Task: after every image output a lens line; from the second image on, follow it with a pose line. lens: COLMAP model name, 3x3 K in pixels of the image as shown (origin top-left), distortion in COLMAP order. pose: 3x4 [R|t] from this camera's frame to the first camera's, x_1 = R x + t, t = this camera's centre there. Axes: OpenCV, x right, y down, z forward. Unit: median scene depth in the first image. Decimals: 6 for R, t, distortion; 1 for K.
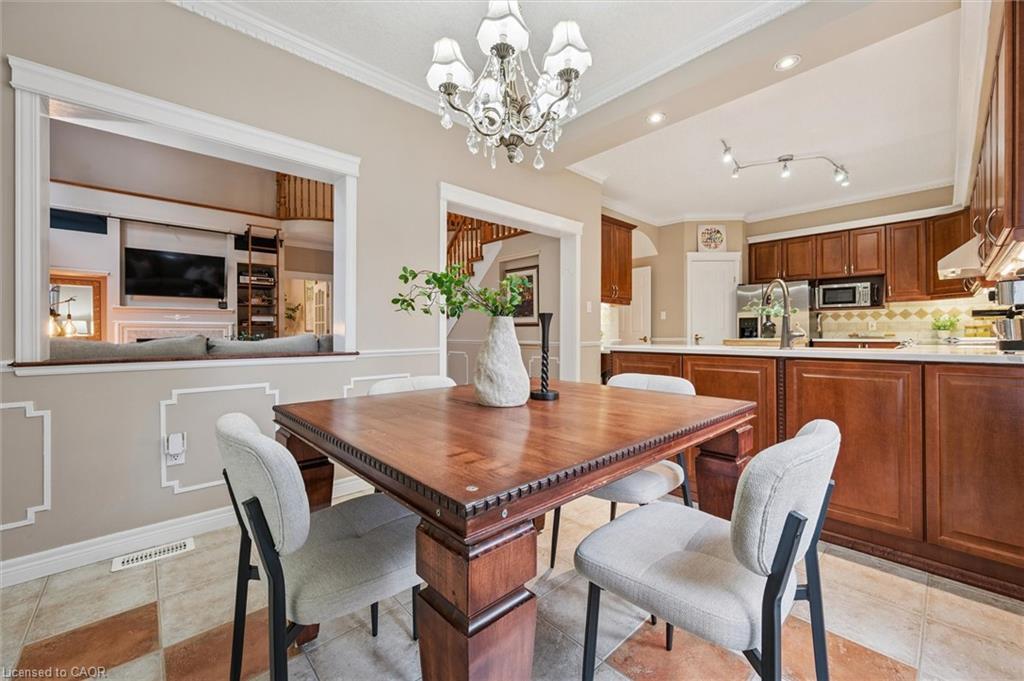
lens RADIAL K [[408.9, 0, 514.3], [0, 408.9, 330.6], [0, 0, 1]] dist [-0.003715, -0.000150]
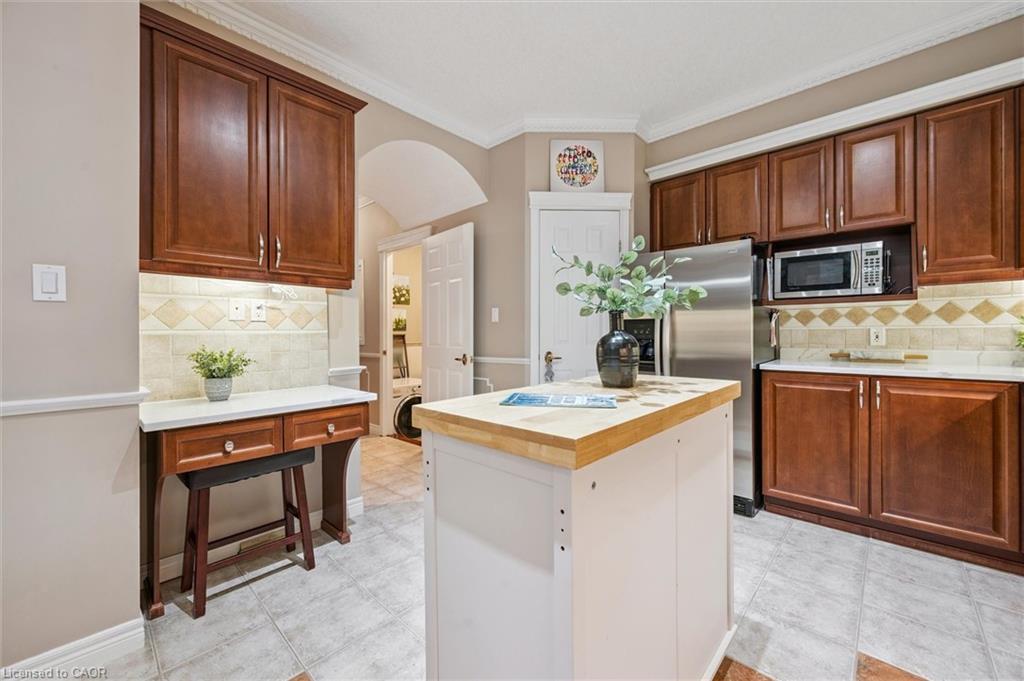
lens RADIAL K [[408.9, 0, 508.0], [0, 408.9, 336.1], [0, 0, 1]] dist [-0.003715, -0.000150]
pose [[0.997235, -0.003047, 0.074254, 0.395861], [0.002134, 0.999921, 0.012362, -0.018644], [-0.074286, -0.012169, 0.997163, 0.539361]]
